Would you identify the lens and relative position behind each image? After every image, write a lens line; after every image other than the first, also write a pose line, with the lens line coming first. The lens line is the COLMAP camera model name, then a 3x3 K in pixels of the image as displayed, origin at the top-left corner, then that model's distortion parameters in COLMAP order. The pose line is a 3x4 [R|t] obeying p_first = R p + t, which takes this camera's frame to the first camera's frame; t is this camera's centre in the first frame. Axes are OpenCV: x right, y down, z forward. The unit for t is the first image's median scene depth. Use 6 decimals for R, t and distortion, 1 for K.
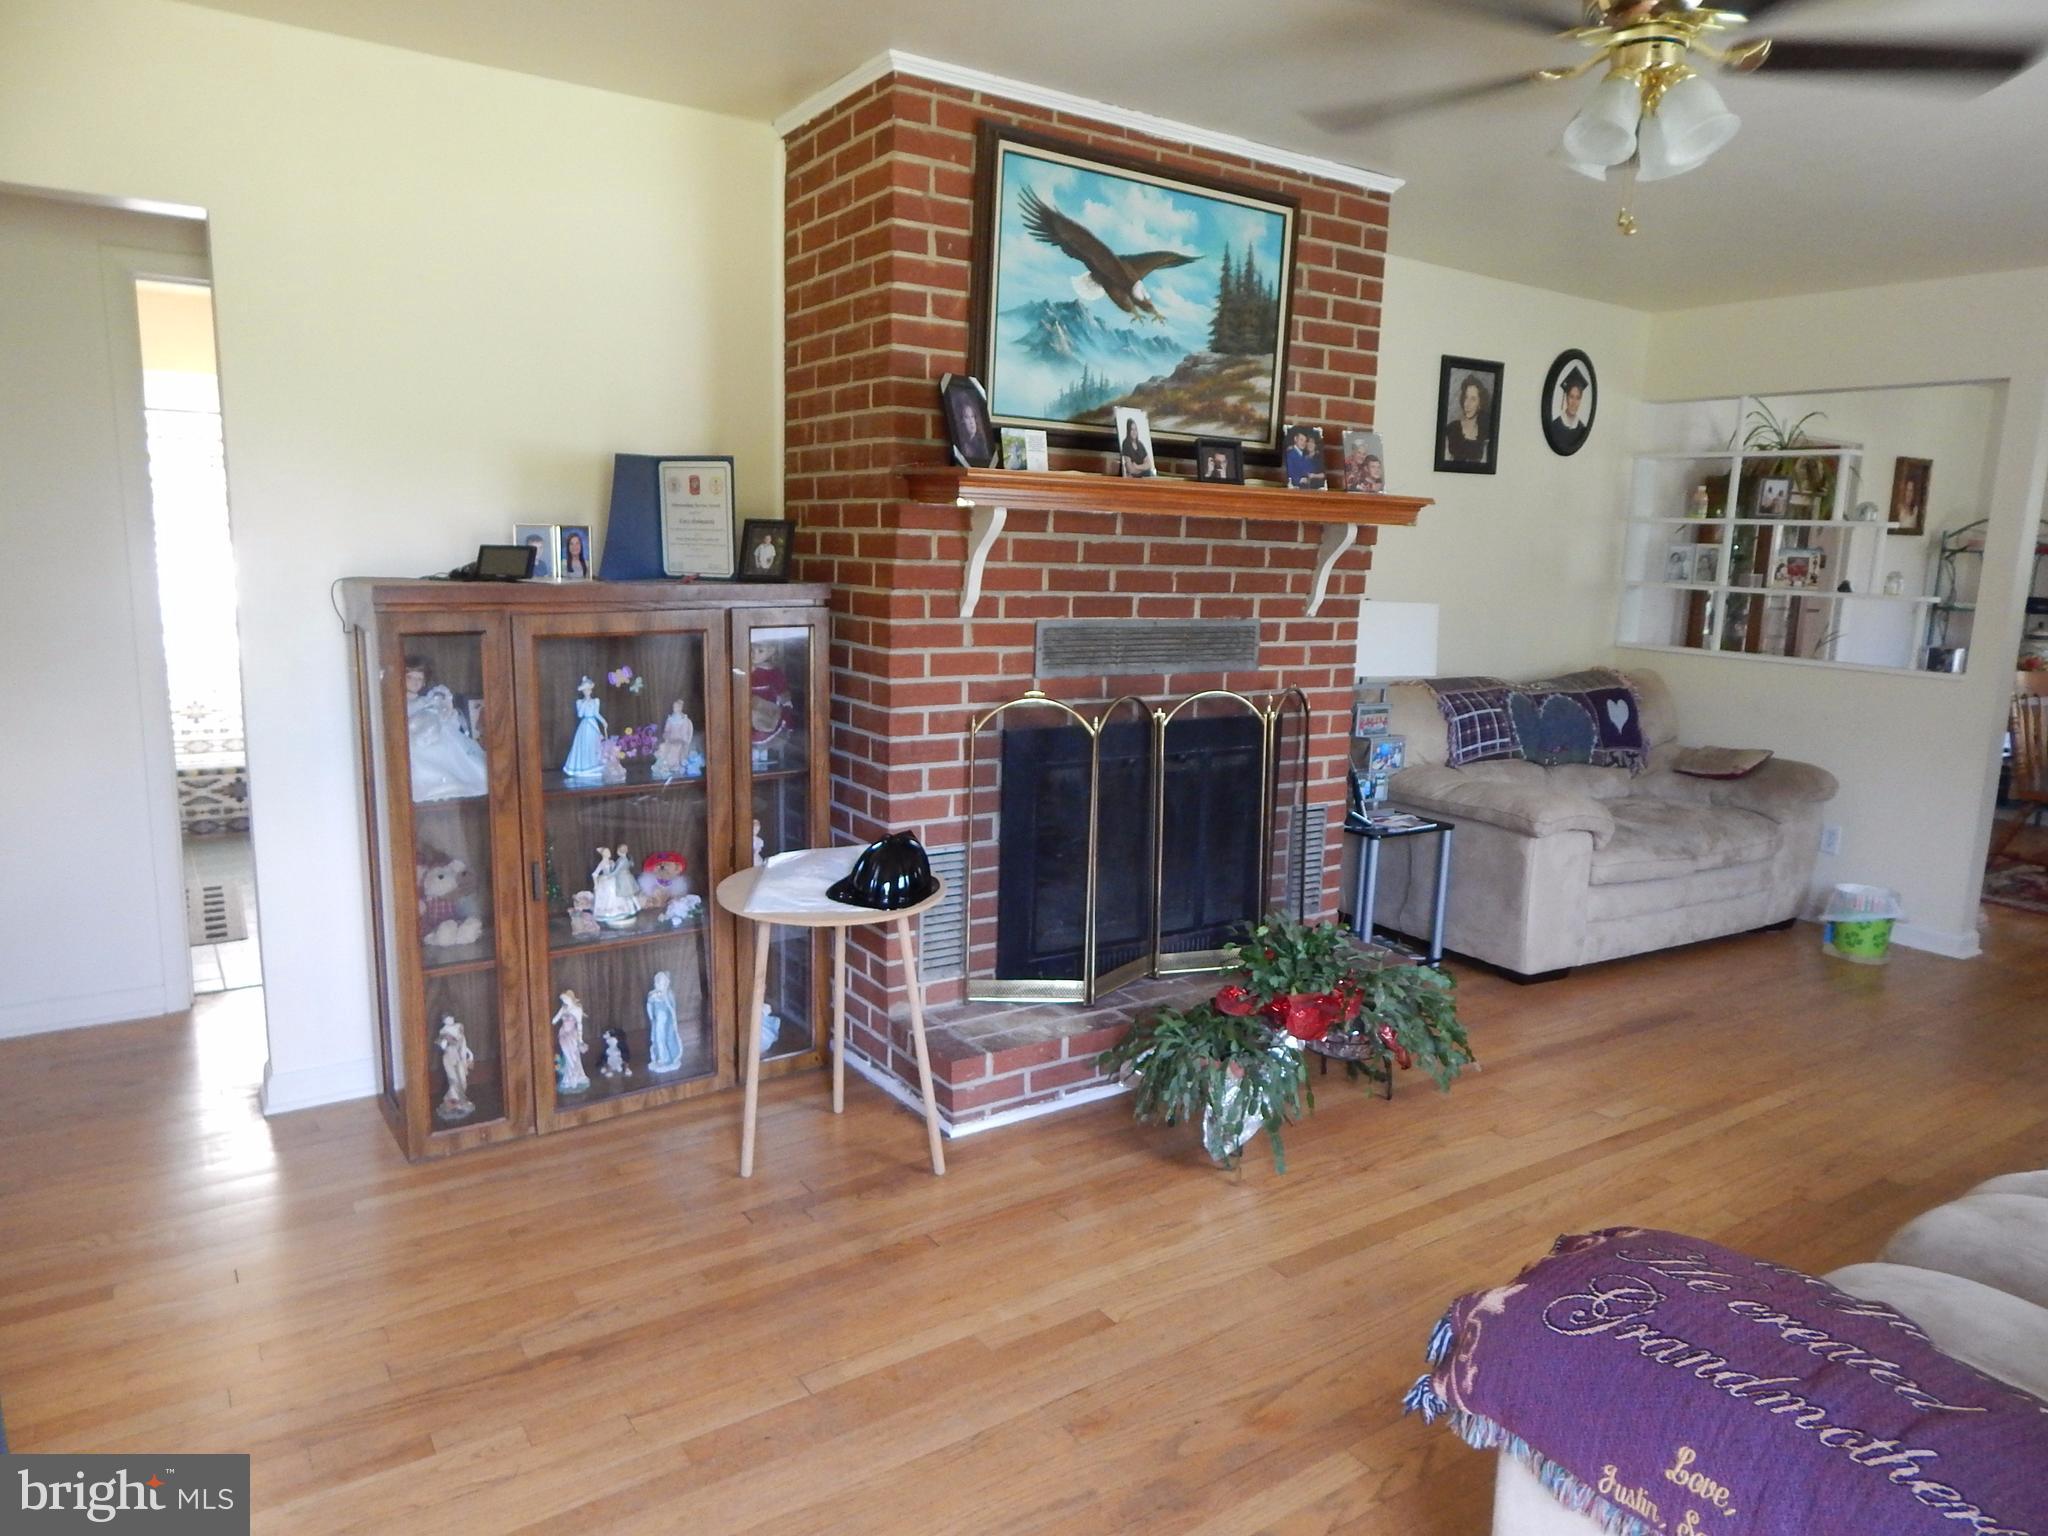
lens RADIAL K [[1350.0, 0, 1040.1], [0, 1350.0, 762.9], [0, 0, 1]] dist [-0.000704, 0.001621]
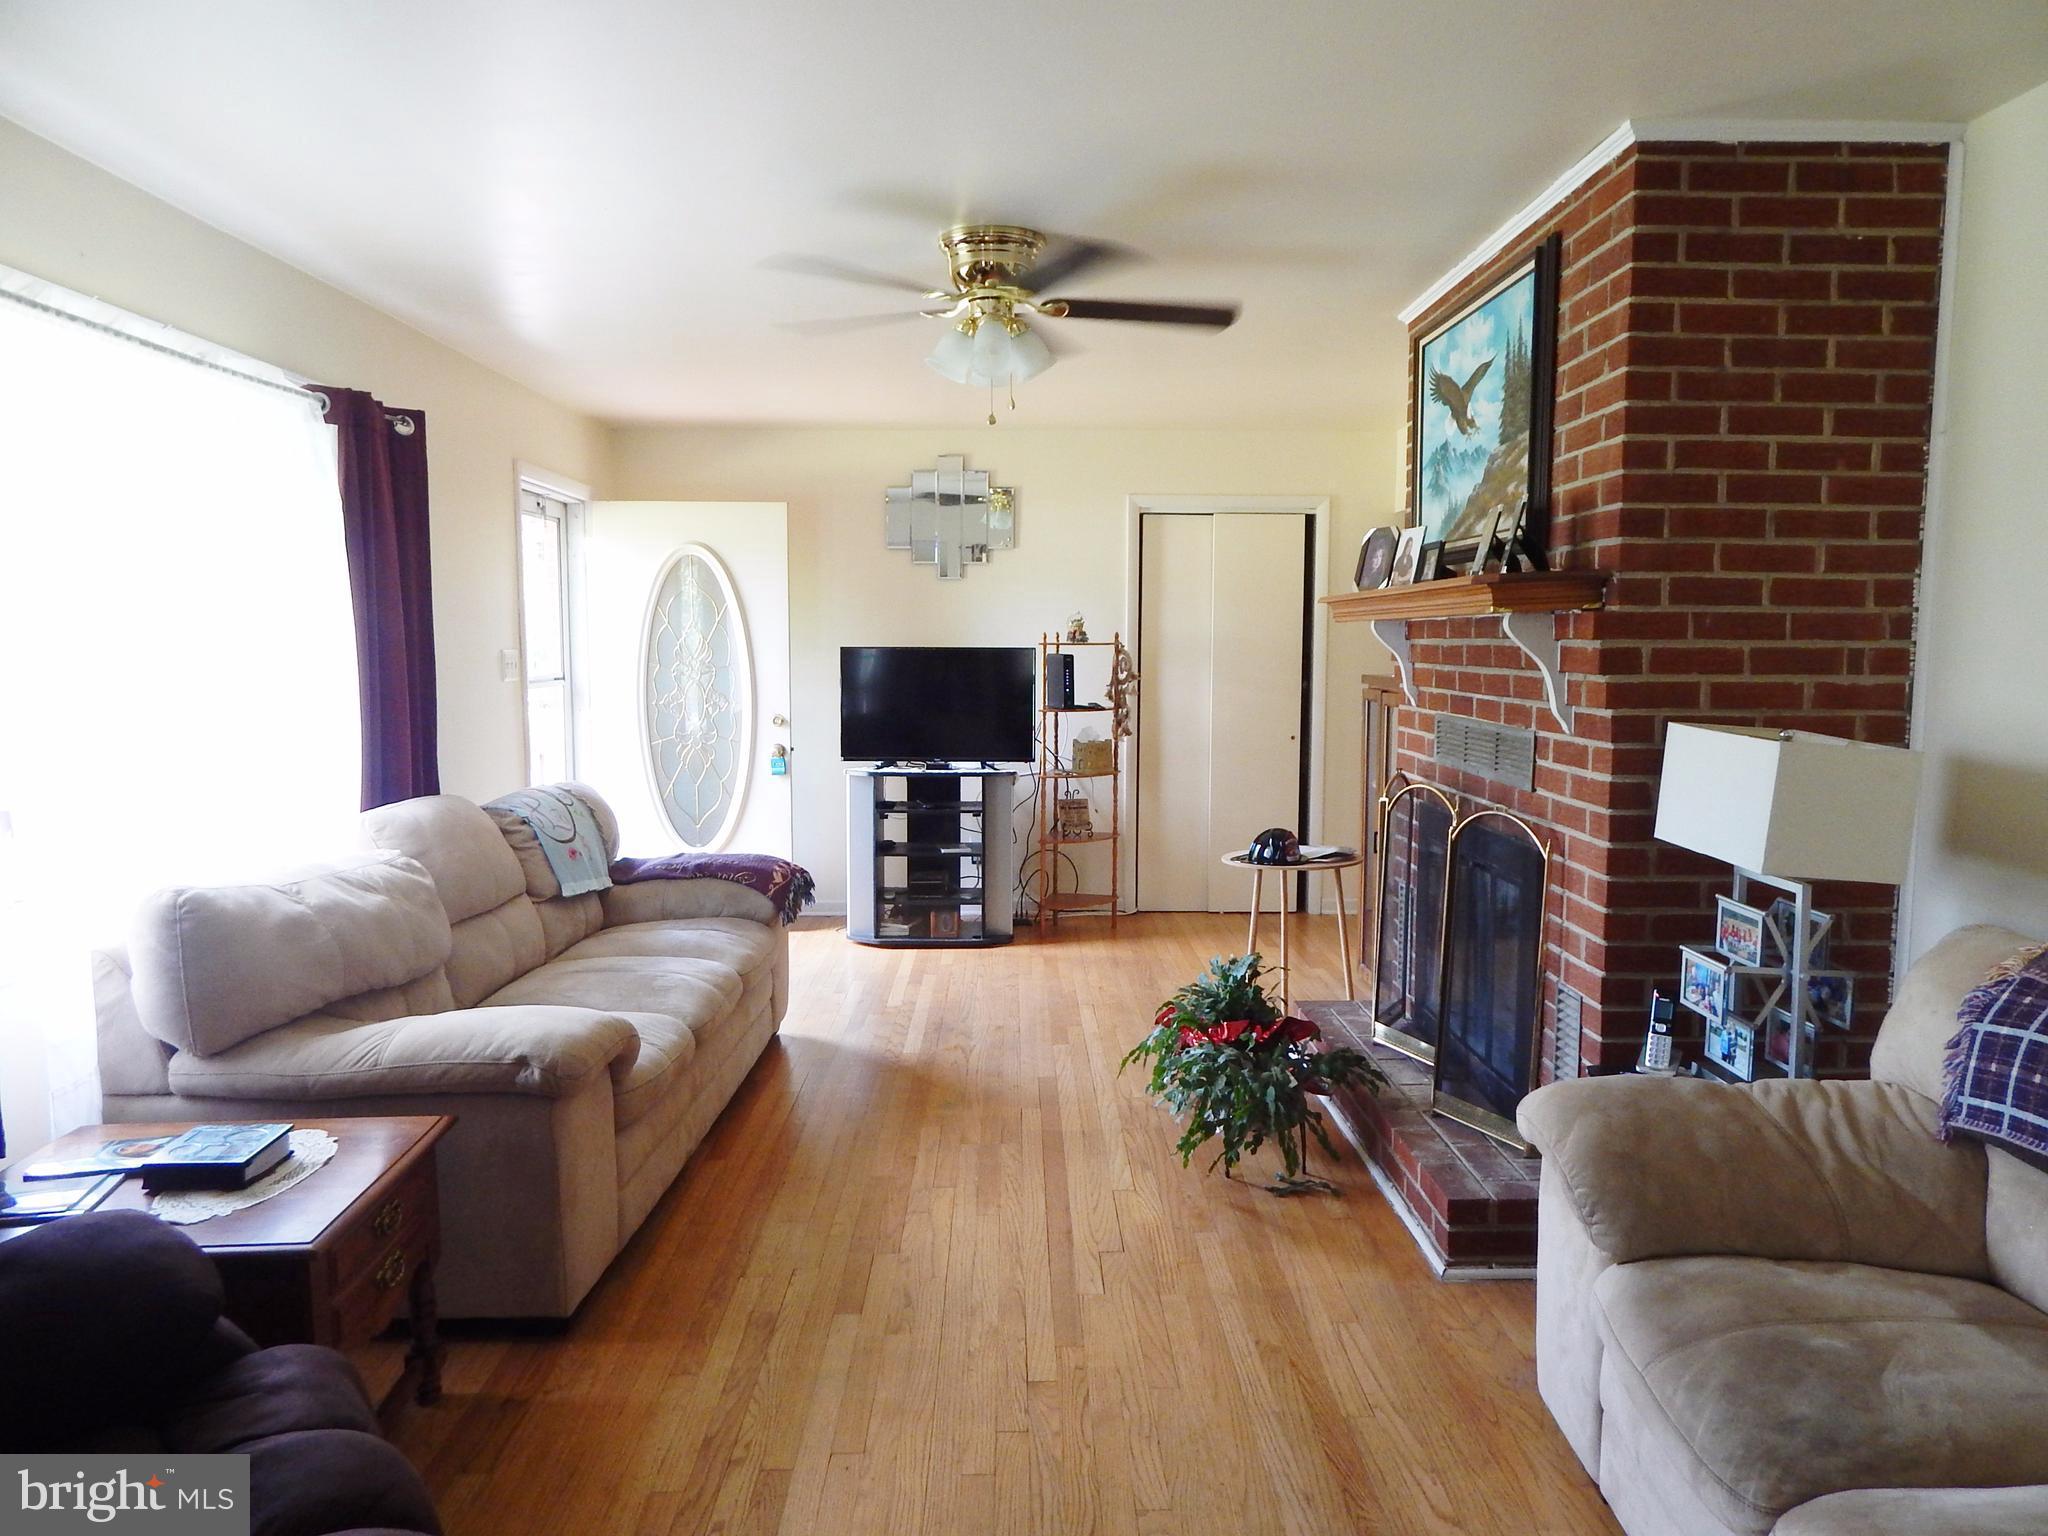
lens RADIAL K [[1350.0, 0, 1040.1], [0, 1350.0, 762.9], [0, 0, 1]] dist [-0.000704, 0.001621]
pose [[-0.556164, 0.044794, -0.829865, 1.008653], [-0.150497, 0.976609, 0.153576, -0.166401], [0.817333, 0.210306, -0.536413, 1.177743]]
